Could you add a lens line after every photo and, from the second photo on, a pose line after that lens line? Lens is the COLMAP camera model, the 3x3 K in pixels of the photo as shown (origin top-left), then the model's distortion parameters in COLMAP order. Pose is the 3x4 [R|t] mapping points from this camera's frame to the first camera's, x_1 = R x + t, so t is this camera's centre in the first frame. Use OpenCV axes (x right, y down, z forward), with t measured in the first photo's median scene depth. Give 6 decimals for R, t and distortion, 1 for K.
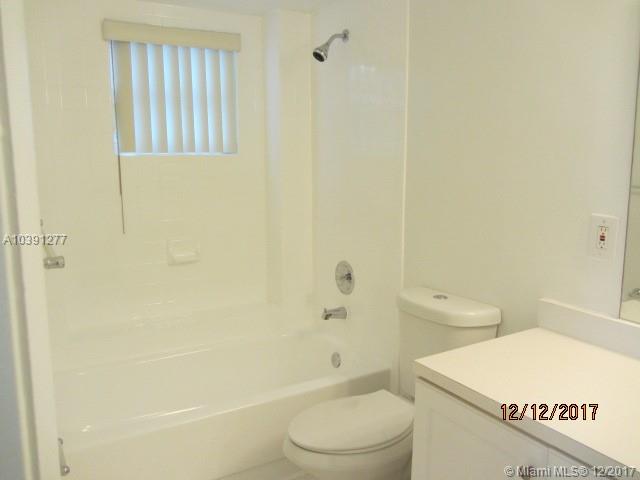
lens RADIAL K [[528.2, 0, 324.1], [0, 528.2, 236.7], [0, 0, 1]] dist [-0.035582, 0.008661]
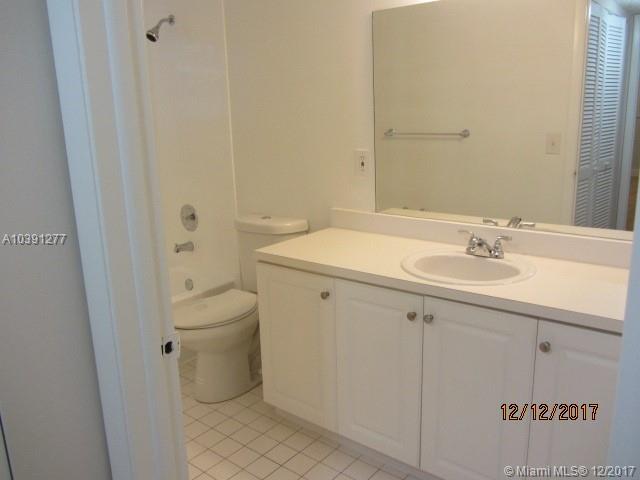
lens RADIAL K [[528.2, 0, 324.1], [0, 528.2, 236.7], [0, 0, 1]] dist [-0.035582, 0.008661]
pose [[0.936962, -0.110524, 0.331491, -0.089127], [0.085324, 0.992309, 0.089683, 0.042303], [-0.338854, -0.055745, 0.939186, -0.308404]]
